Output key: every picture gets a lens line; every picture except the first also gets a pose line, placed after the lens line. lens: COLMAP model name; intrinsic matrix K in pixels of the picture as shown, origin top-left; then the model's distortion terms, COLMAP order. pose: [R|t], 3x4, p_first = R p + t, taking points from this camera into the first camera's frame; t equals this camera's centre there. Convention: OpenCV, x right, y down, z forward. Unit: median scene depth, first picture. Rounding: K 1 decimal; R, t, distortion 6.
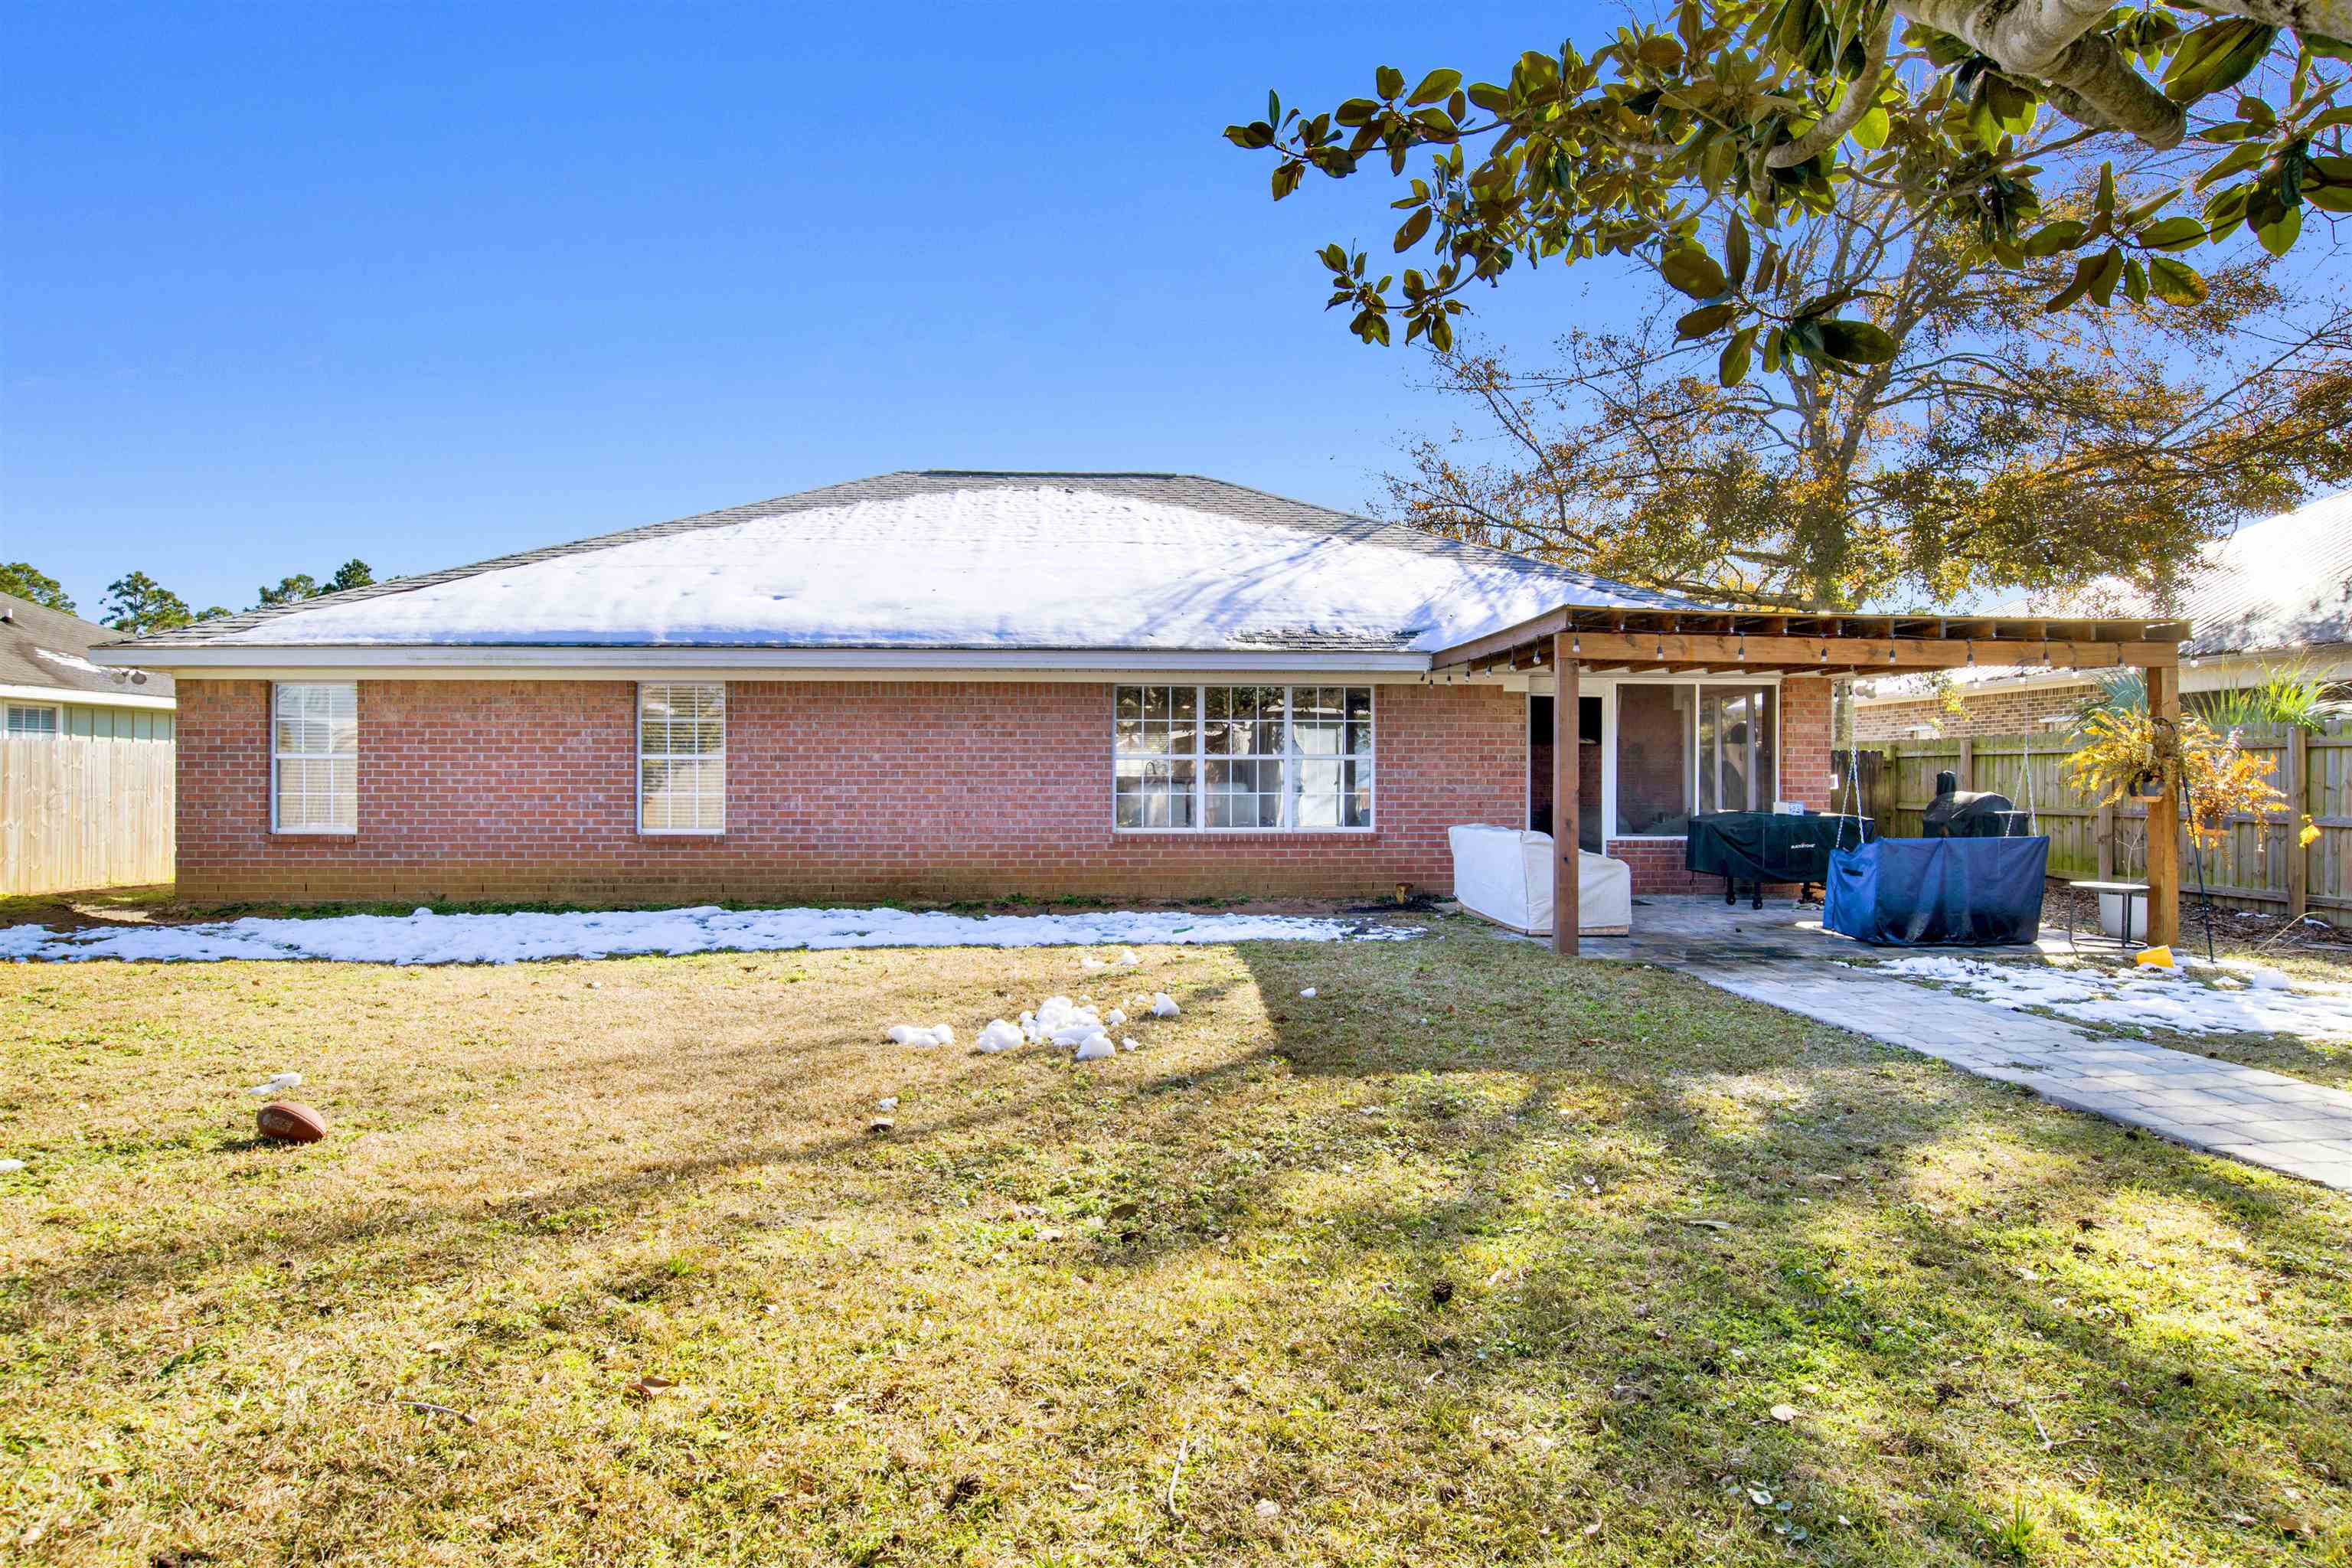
lens RADIAL K [[1264.2, 0, 1211.5], [0, 1264.2, 774.4], [0, 0, 1]] dist [-0.058869, 0.019587]
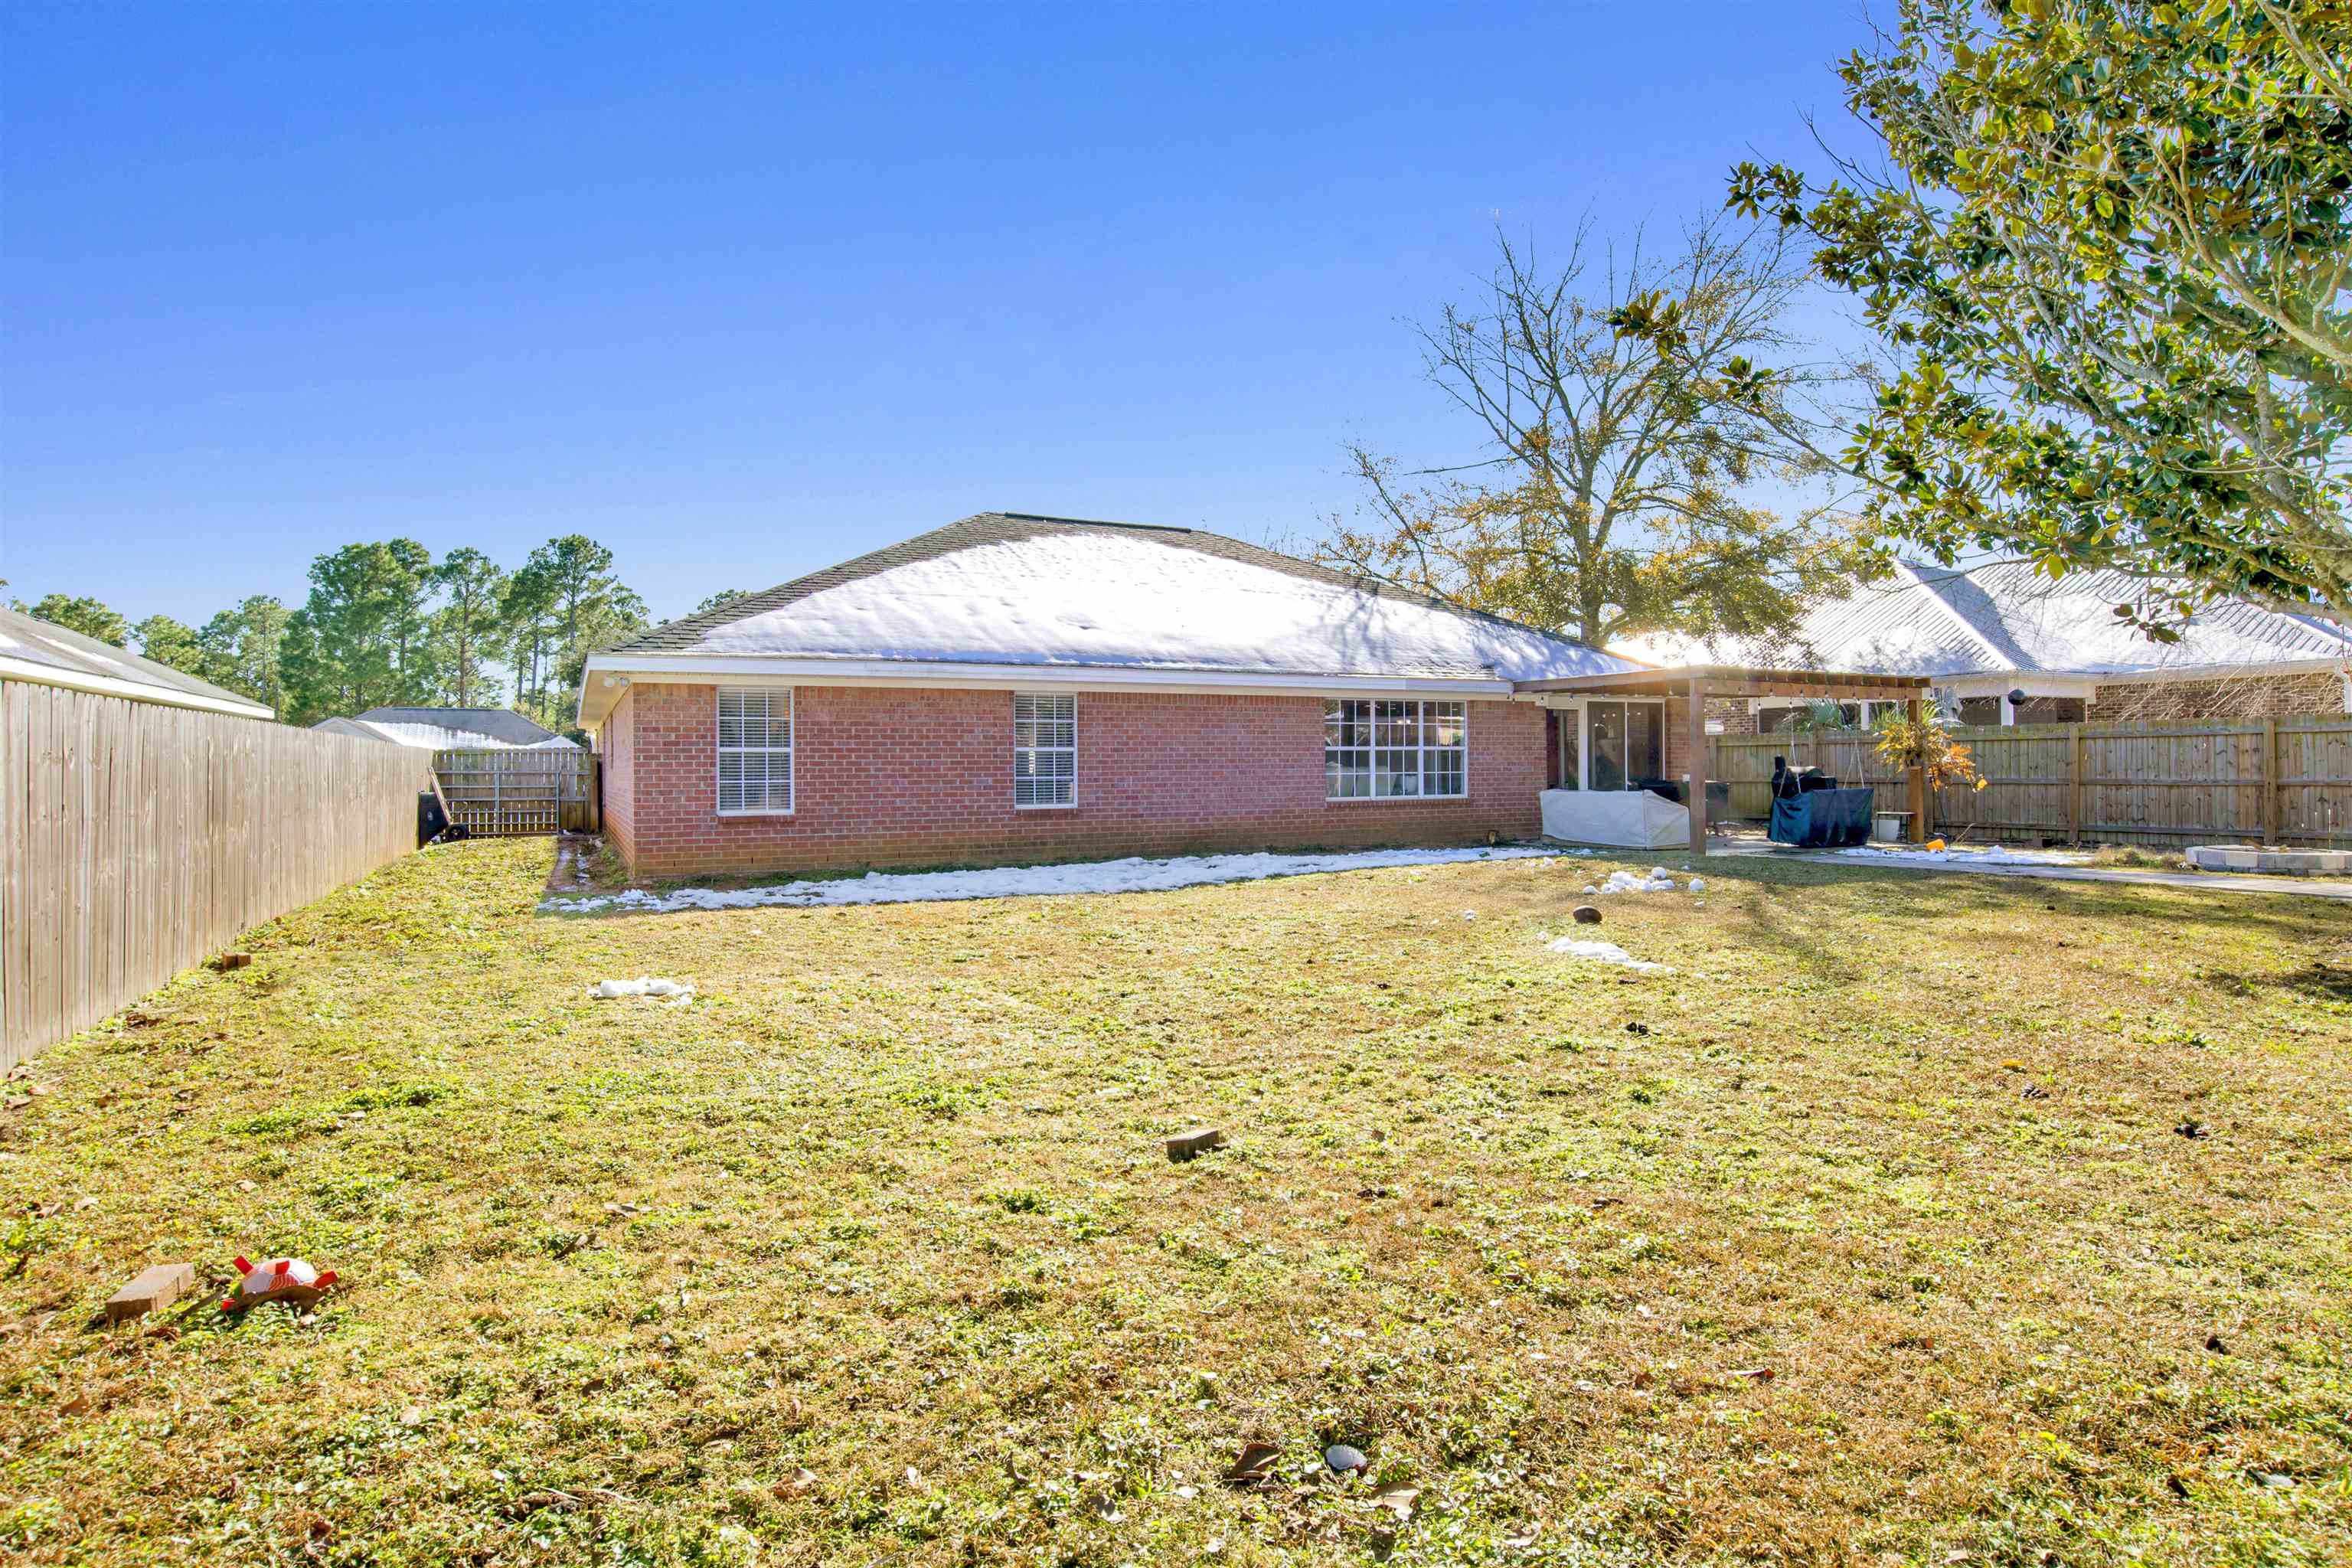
lens RADIAL K [[1264.2, 0, 1211.5], [0, 1264.2, 774.4], [0, 0, 1]] dist [-0.058869, 0.019587]
pose [[0.914824, -0.011176, 0.403697, -0.790192], [0.009806, 0.999937, 0.005459, 0.006543], [-0.403733, -0.001036, 0.914876, -0.269699]]
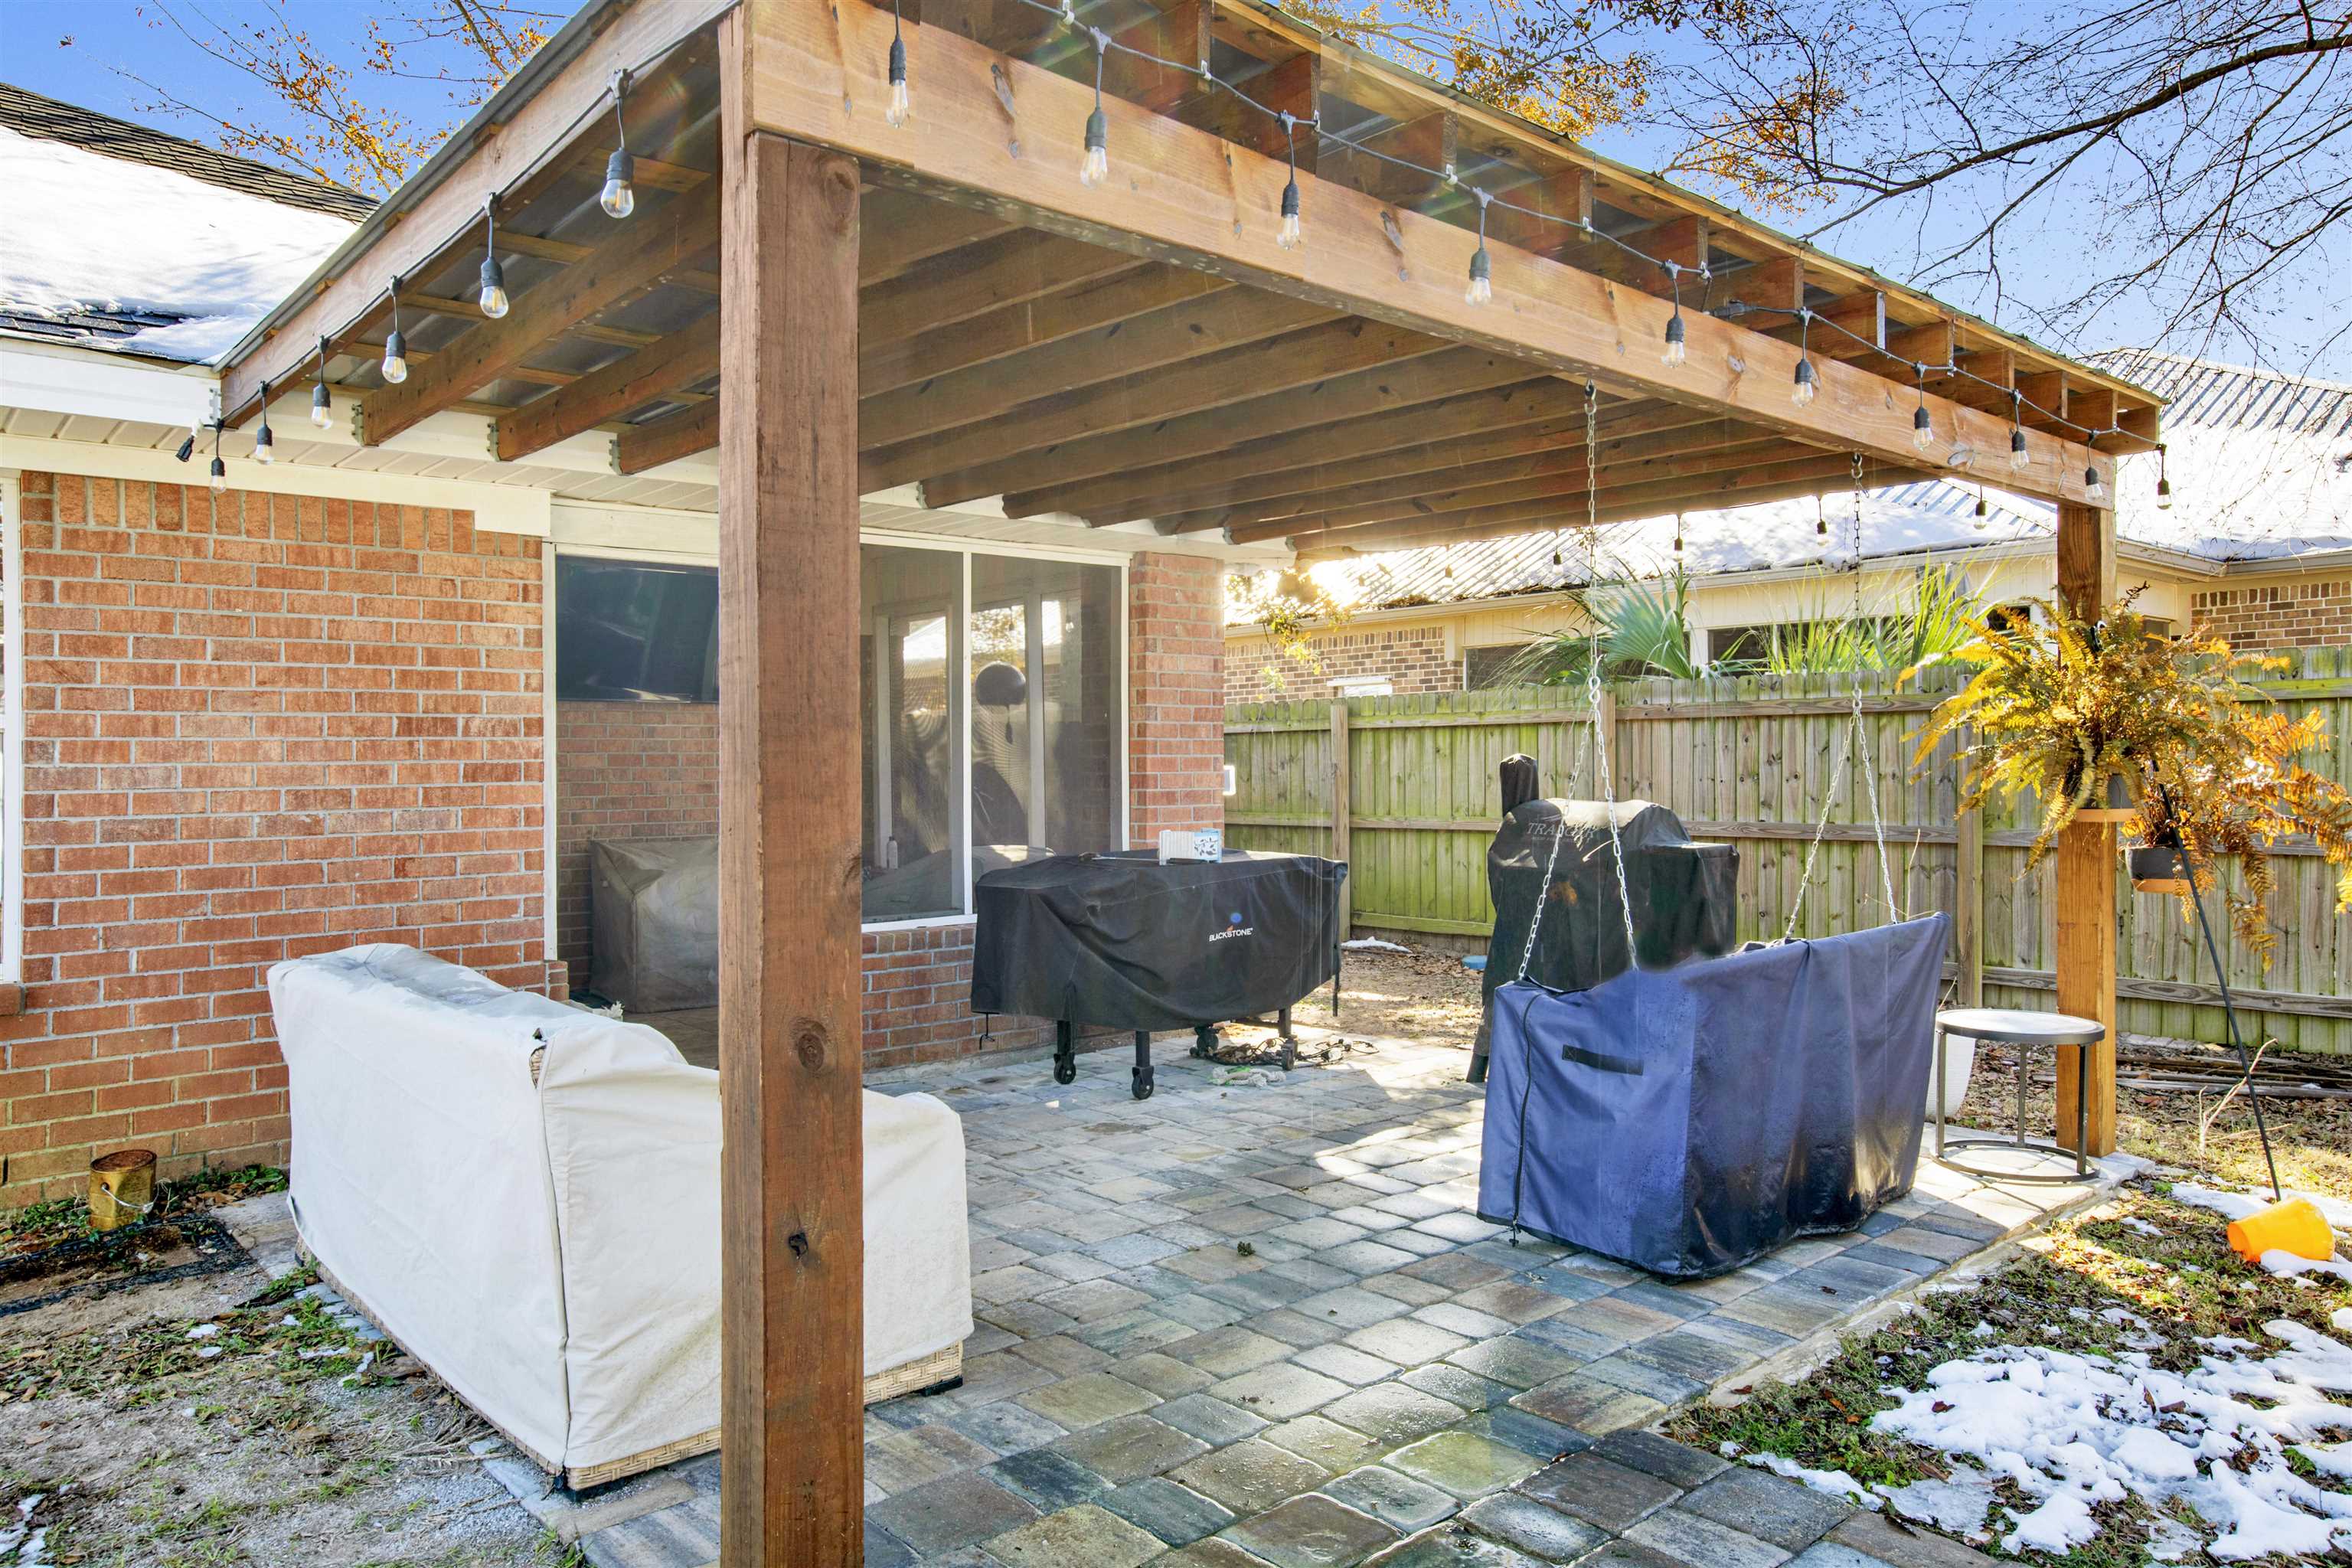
lens RADIAL K [[1560.4, 0, 1176.0], [0, 1560.4, 784.0], [0, 0, 1]] dist [-0.050517, -0.000016]
pose [[0.806371, -0.016699, 0.591174, 0.141677], [0.011334, 0.999854, 0.012783, -0.000253], [-0.591301, -0.003608, 0.806443, 0.565880]]
